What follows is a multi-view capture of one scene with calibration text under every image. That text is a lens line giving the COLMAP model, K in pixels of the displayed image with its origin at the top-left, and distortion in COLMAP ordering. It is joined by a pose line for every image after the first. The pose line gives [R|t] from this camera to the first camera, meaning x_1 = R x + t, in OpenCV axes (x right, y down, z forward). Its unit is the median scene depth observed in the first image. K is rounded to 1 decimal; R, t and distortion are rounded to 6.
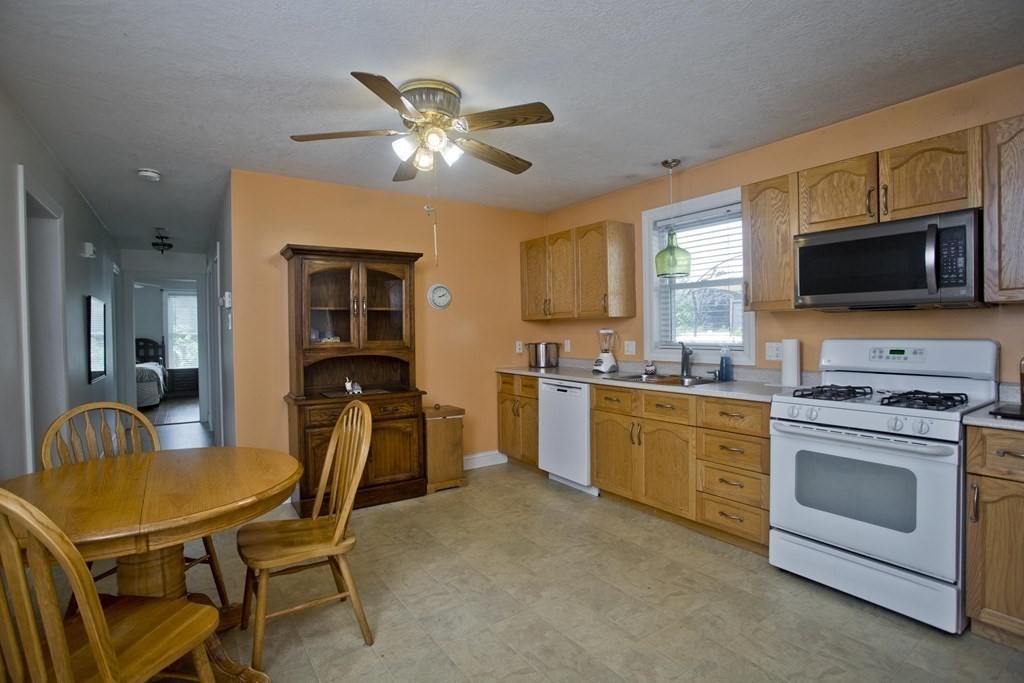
lens RADIAL K [[513.2, 0, 510.4], [0, 513.2, 335.4], [0, 0, 1]] dist [-0.007408, 0.000336]
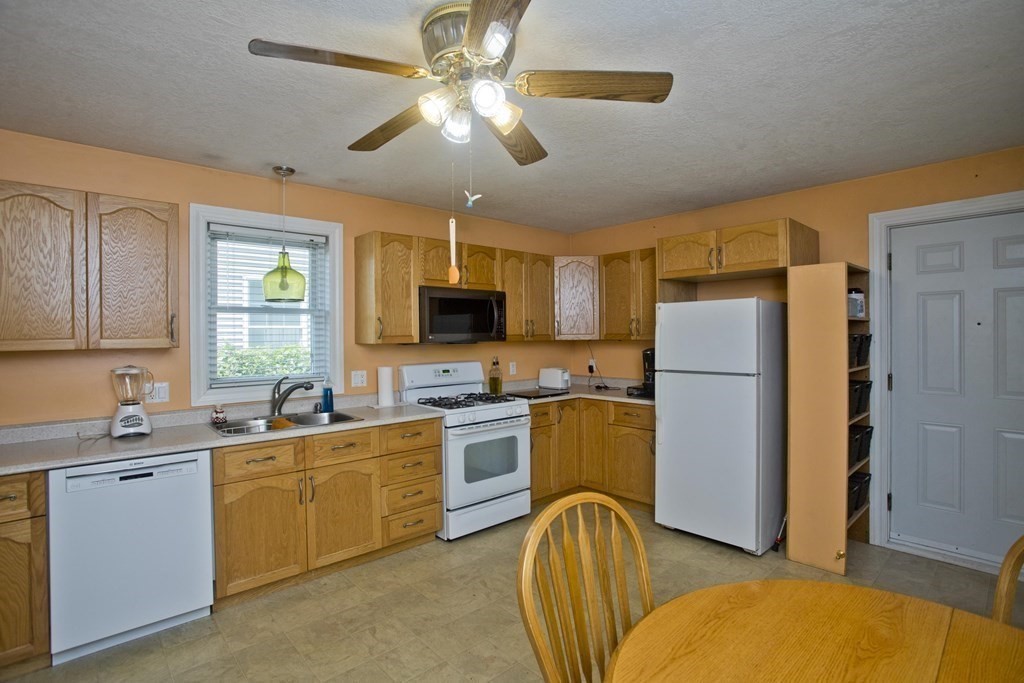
lens RADIAL K [[513.2, 0, 510.6], [0, 513.2, 341.1], [0, 0, 1]] dist [-0.007408, 0.000336]
pose [[-0.132566, -0.003788, 0.991167, -0.717093], [0.016646, 0.999843, 0.006047, -0.057961], [-0.991034, 0.017300, -0.132483, 0.898081]]
